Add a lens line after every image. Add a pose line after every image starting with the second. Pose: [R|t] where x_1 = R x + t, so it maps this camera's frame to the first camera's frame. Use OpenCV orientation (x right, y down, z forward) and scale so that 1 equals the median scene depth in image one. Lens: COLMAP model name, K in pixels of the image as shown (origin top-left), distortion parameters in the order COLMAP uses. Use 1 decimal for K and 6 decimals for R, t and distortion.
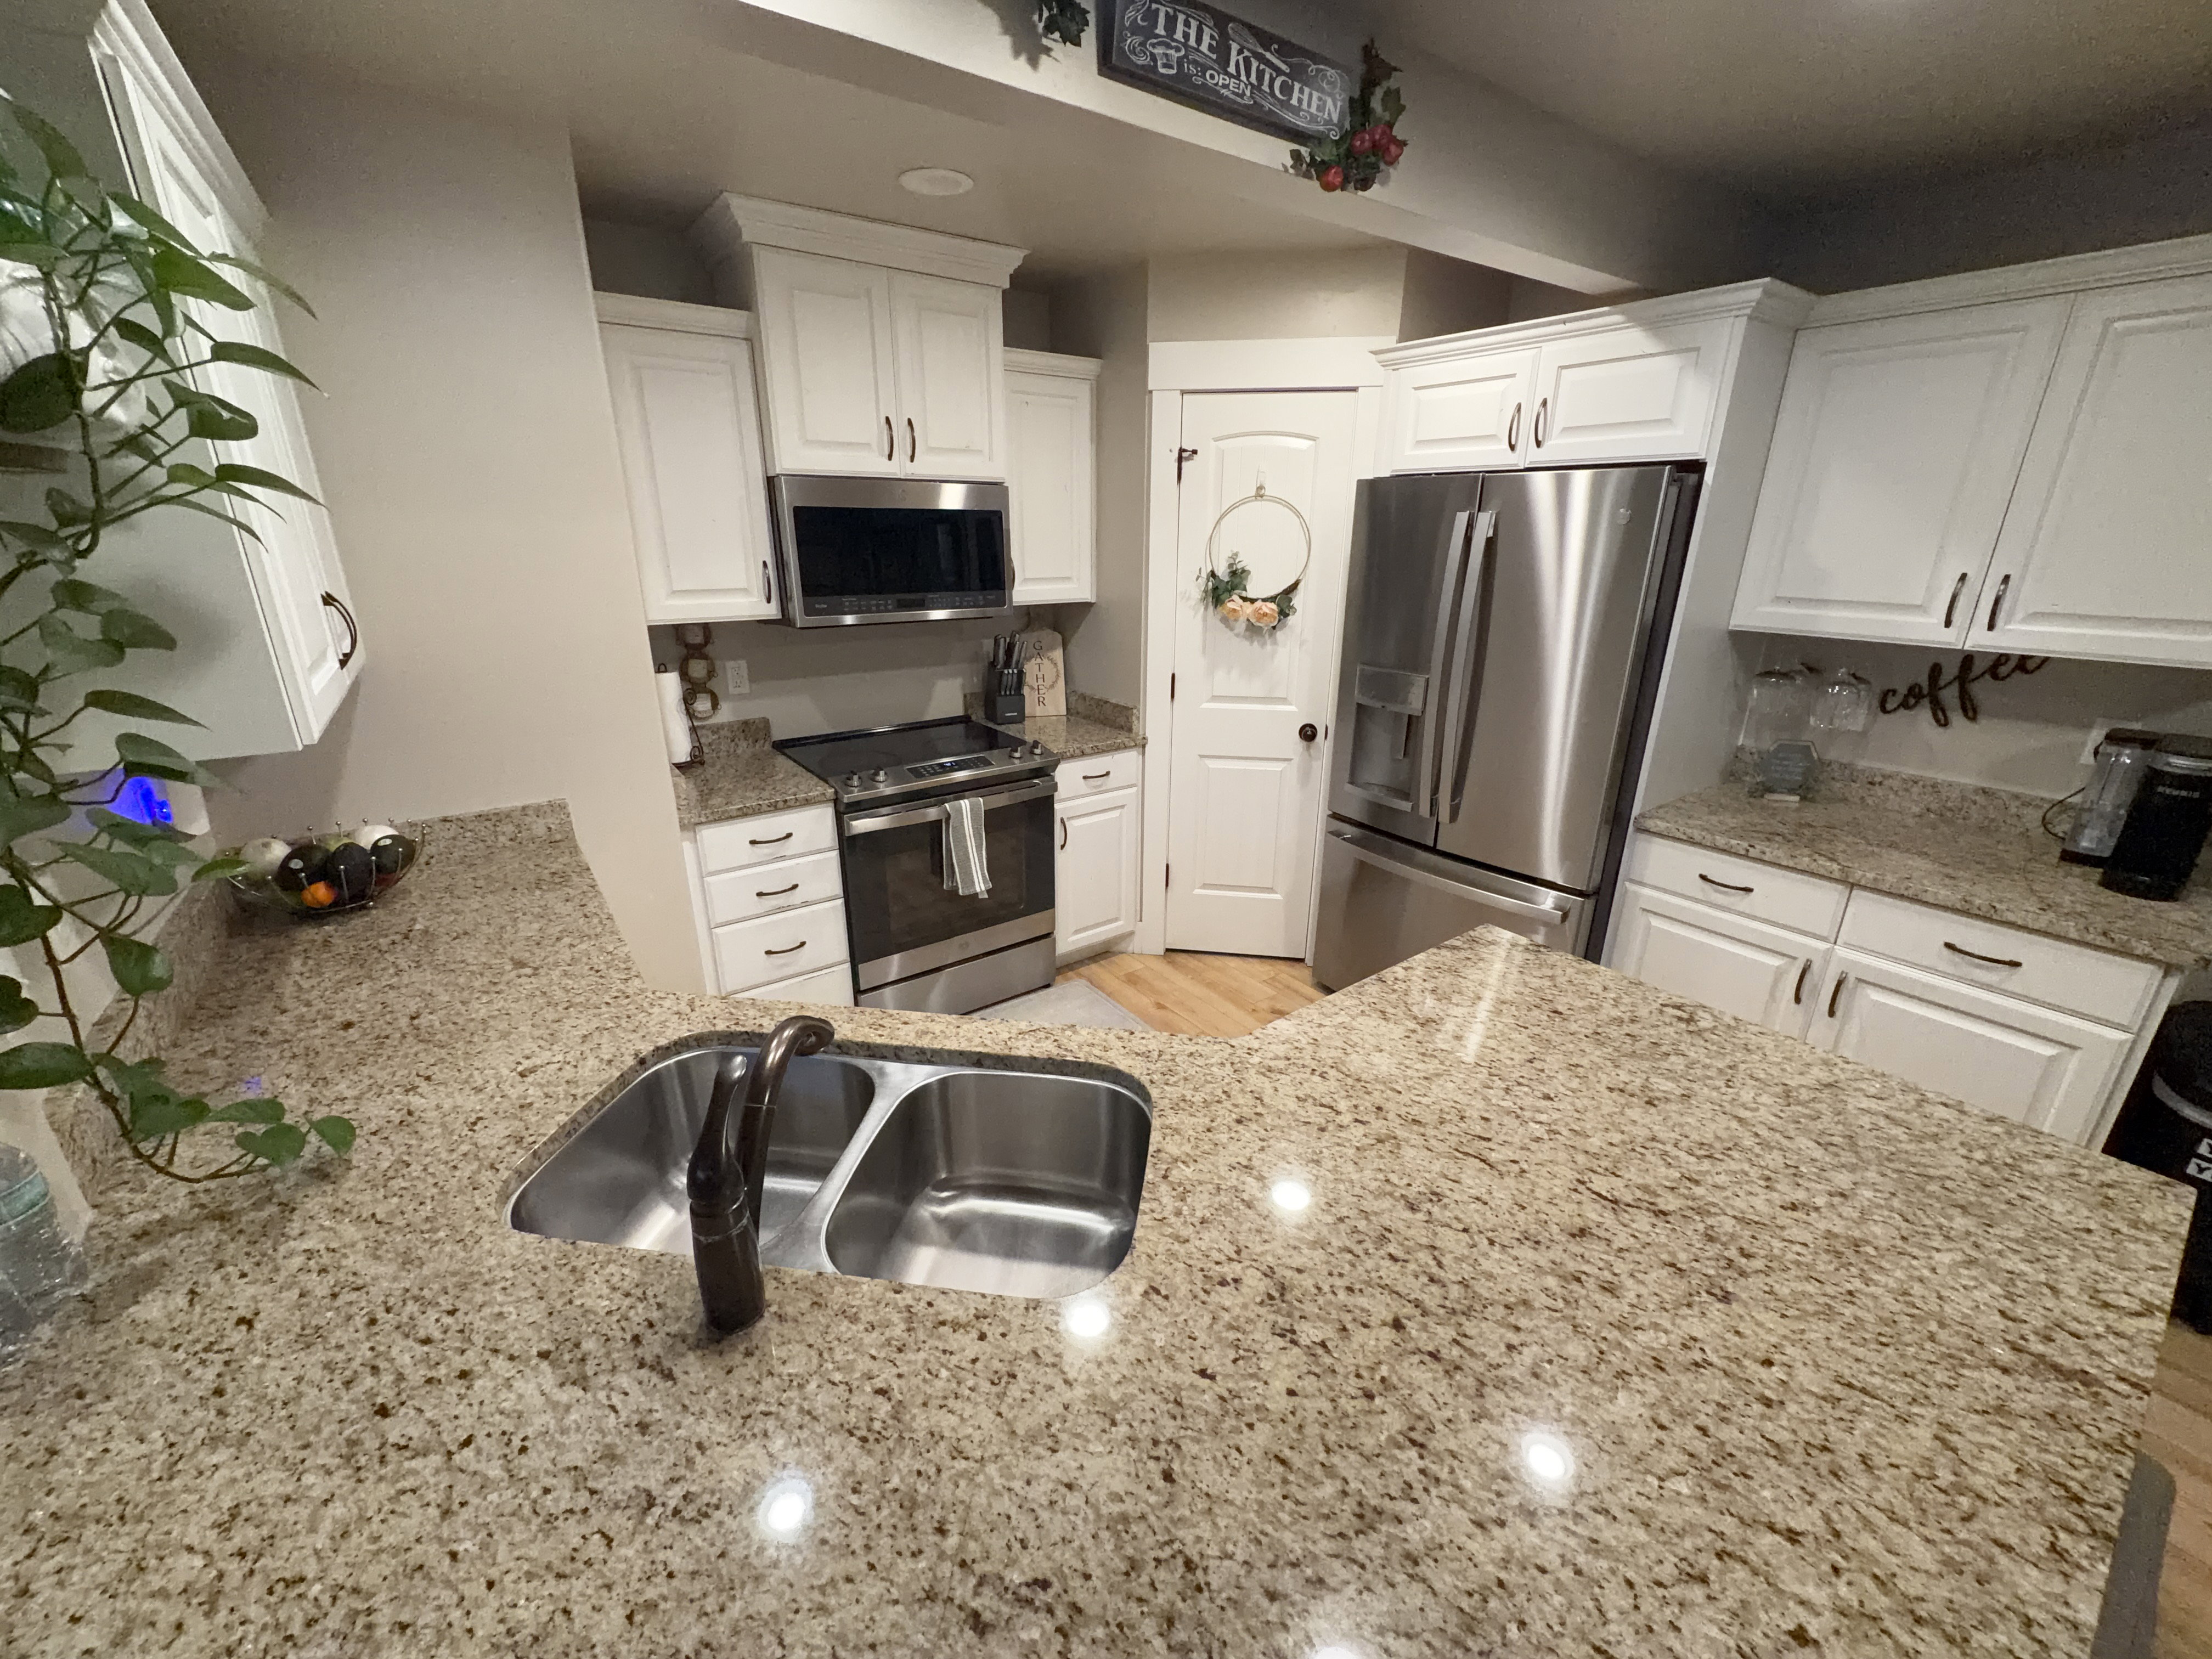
lens RADIAL K [[879.3, 0, 1106.5], [0, 879.3, 831.4], [0, 0, 1]] dist [0.000956, -0.000615]
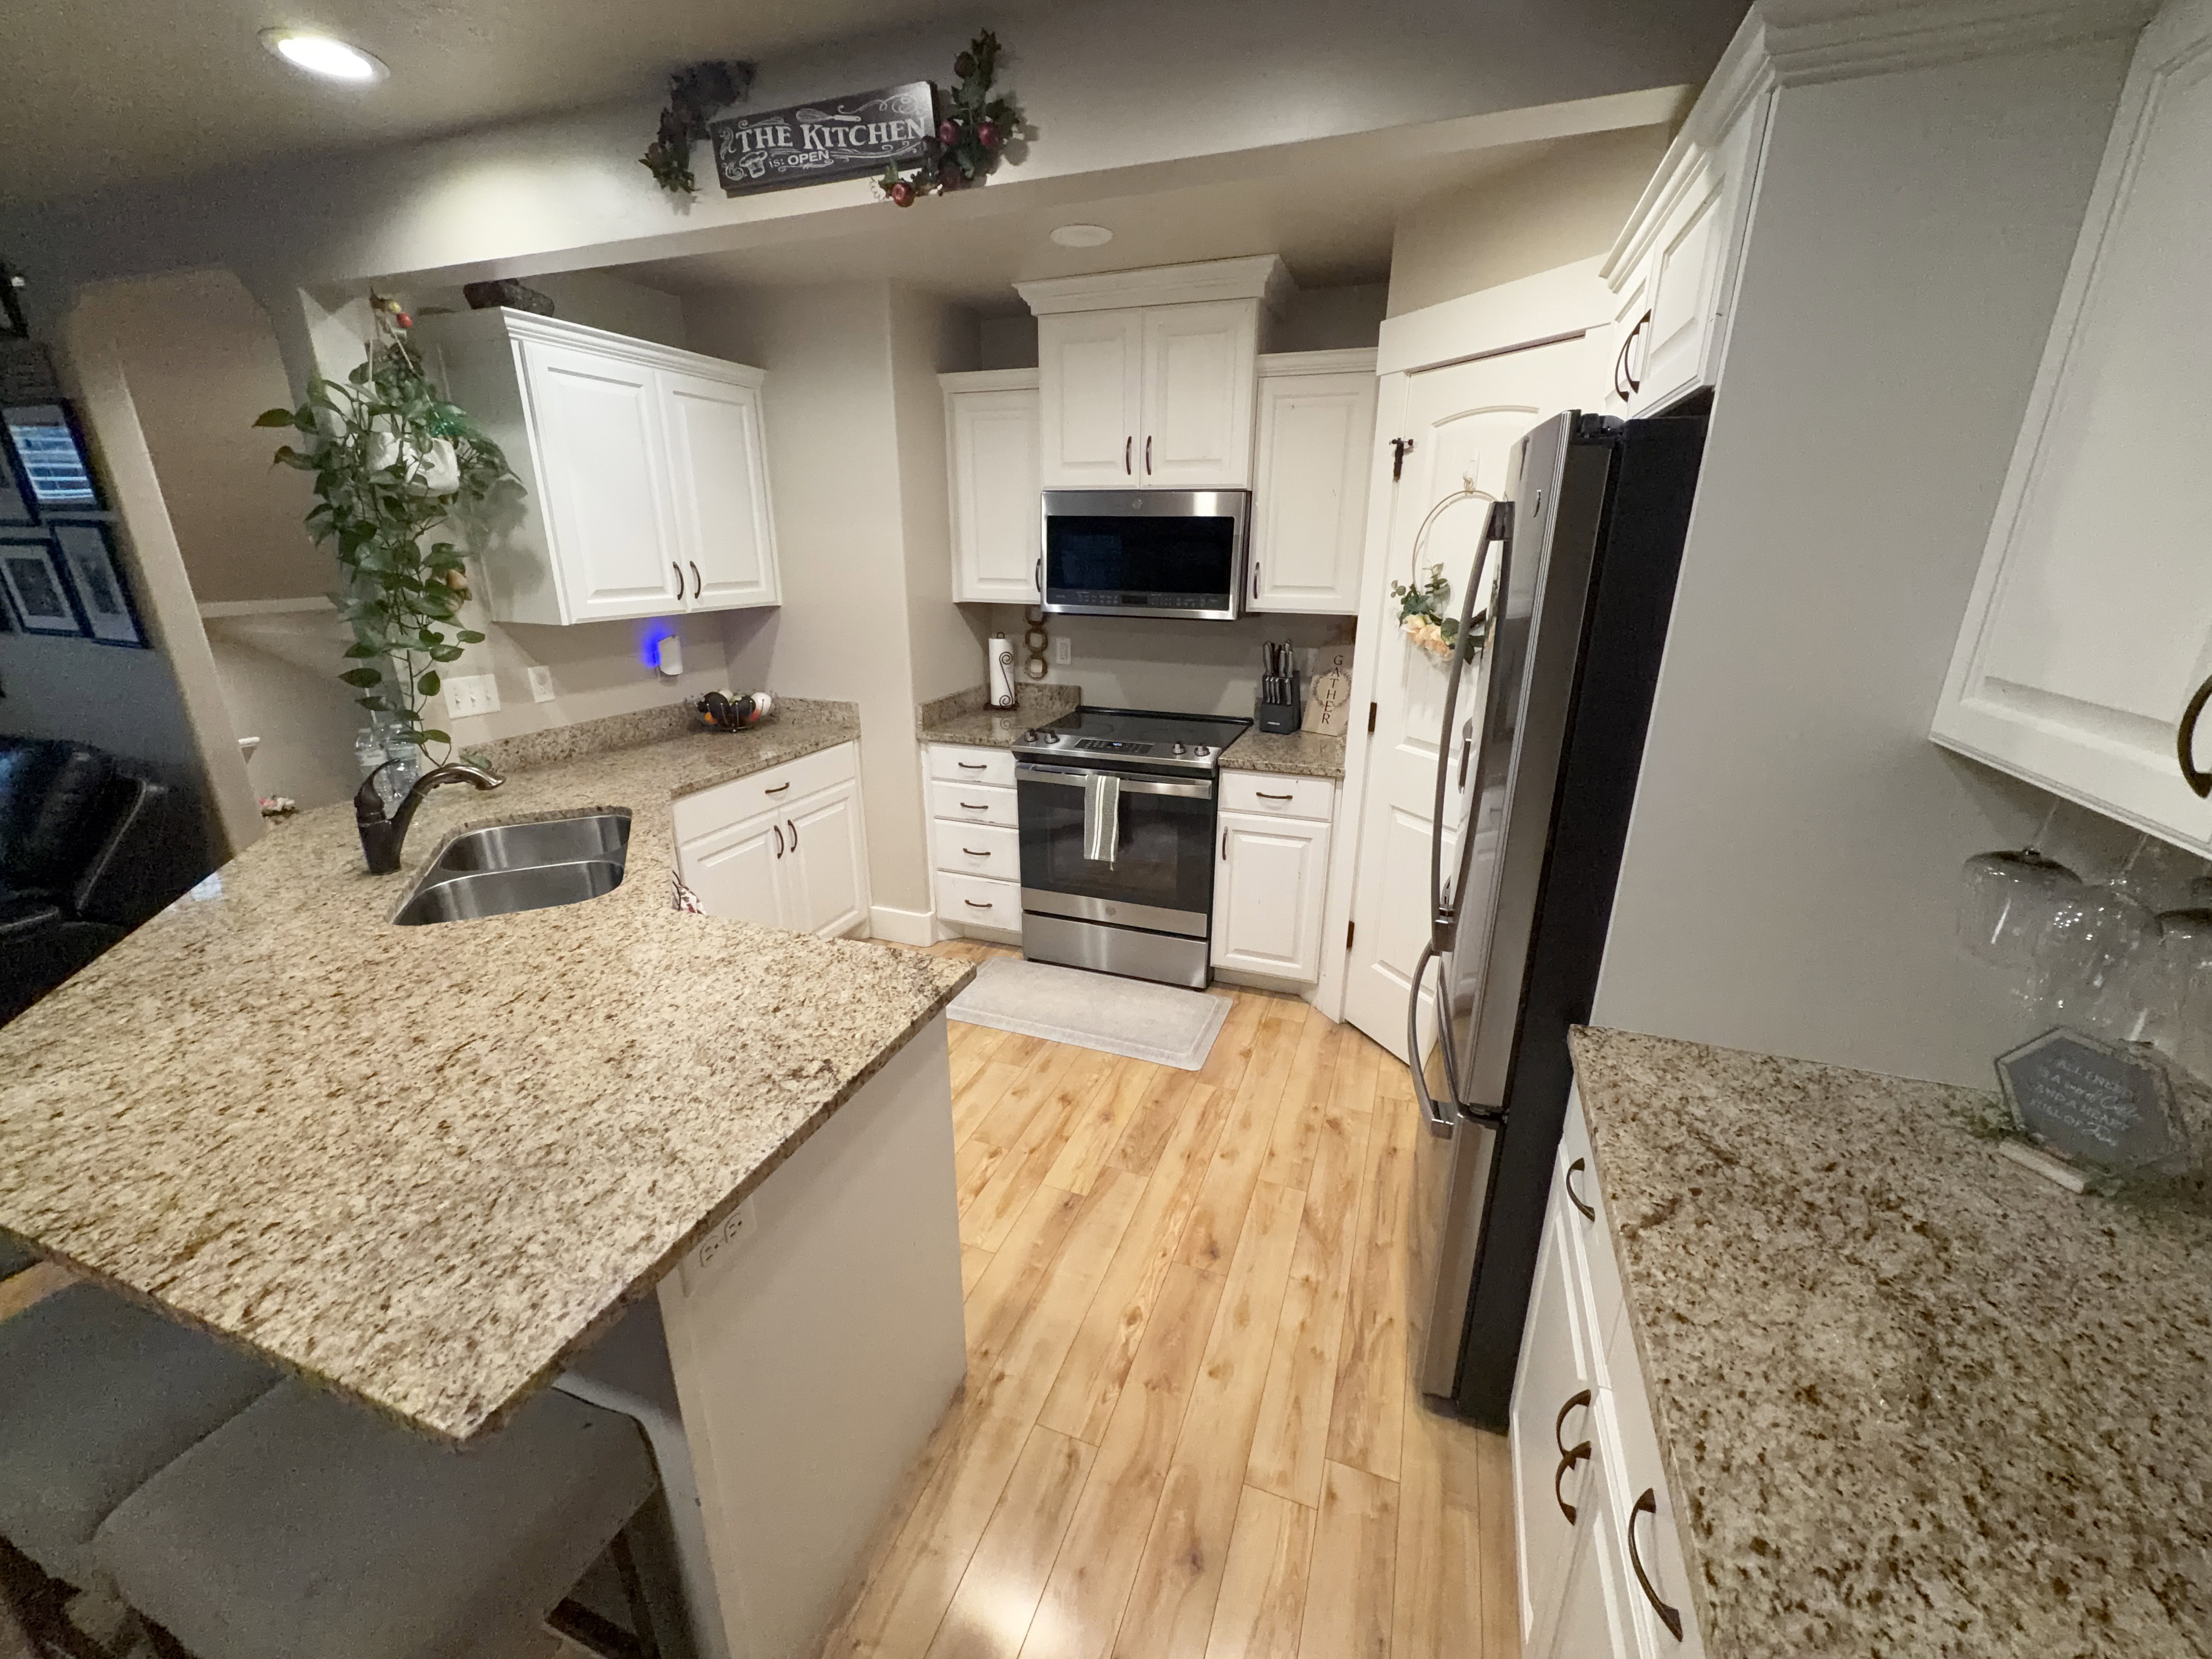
lens RADIAL K [[879.3, 0, 1103.0], [0, 879.3, 831.0], [0, 0, 1]] dist [0.000956, -0.000615]
pose [[0.550443, 0.262991, -0.792368, 0.812170], [-0.279579, 0.952356, 0.121874, -0.115523], [0.786669, 0.154445, 0.597745, 0.379629]]
